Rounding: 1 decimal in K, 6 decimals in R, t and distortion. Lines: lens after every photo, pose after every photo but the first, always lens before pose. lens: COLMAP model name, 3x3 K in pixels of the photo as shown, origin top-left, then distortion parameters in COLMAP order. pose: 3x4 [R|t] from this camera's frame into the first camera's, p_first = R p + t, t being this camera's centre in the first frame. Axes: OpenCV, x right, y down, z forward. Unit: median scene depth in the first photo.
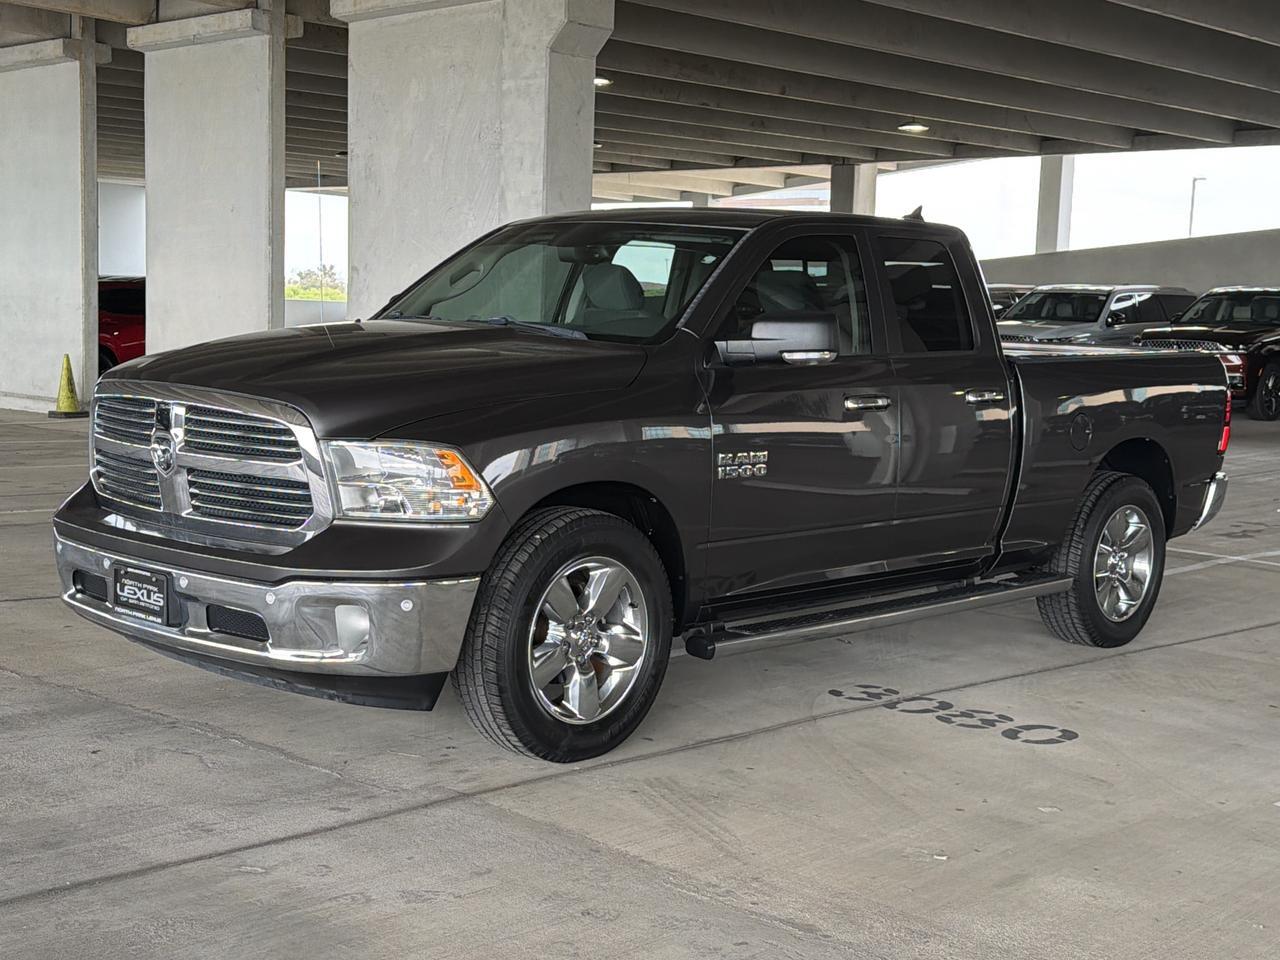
lens RADIAL K [[1865.5, 0, 641.4], [0, 1865.5, 448.6], [0, 0, 1]] dist [0.124247, -0.043424]
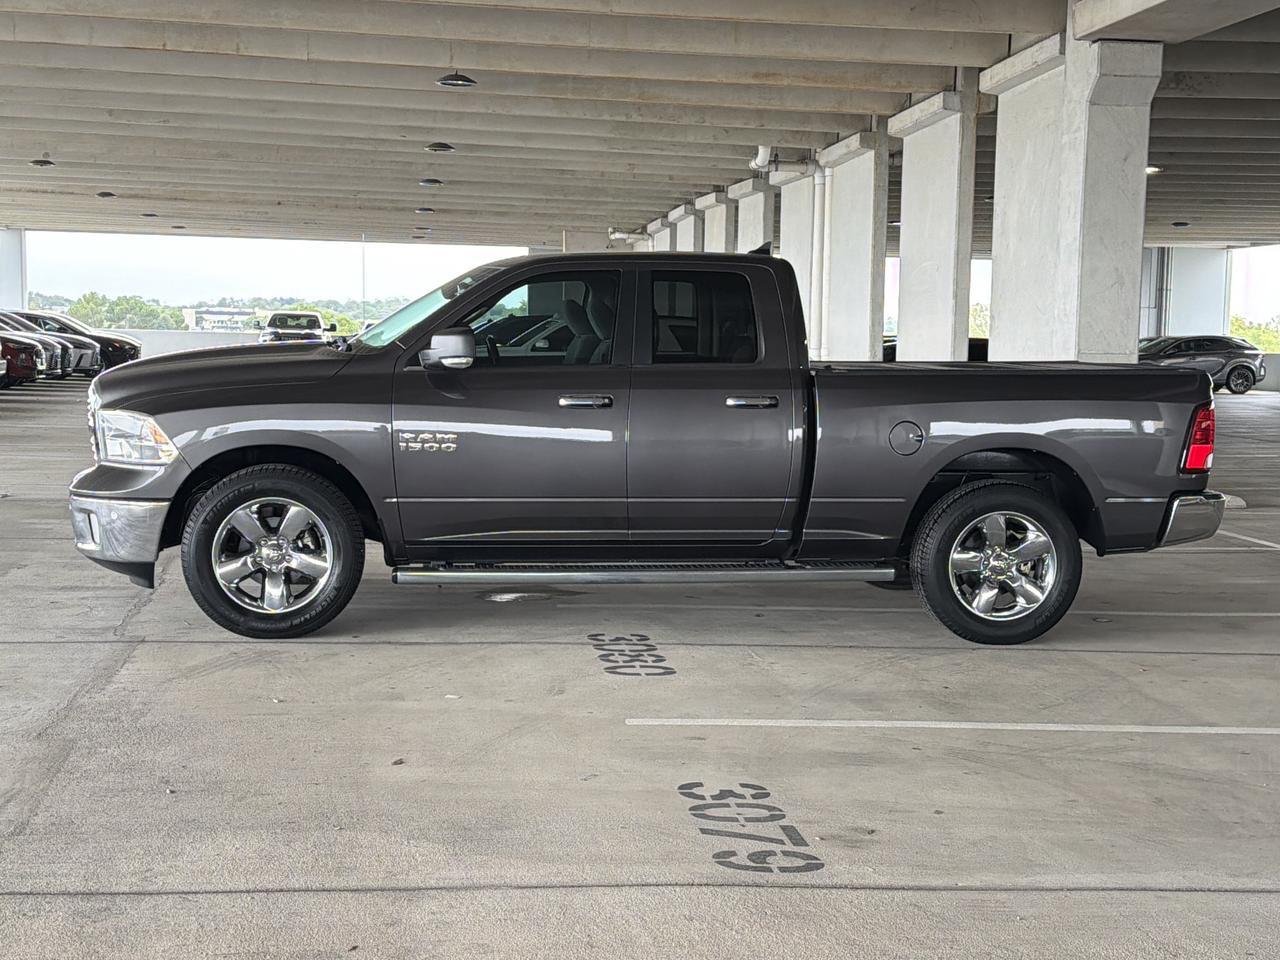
lens RADIAL K [[1883.7, 0, 640.0], [0, 1883.7, 480.0], [0, 0, 1]] dist [0.290440, -1.155567]
pose [[0.742847, 0.029949, -0.668791, 1.023604], [-0.045110, 0.998968, -0.005370, 0.033972], [0.667940, 0.034158, 0.743431, 0.078838]]
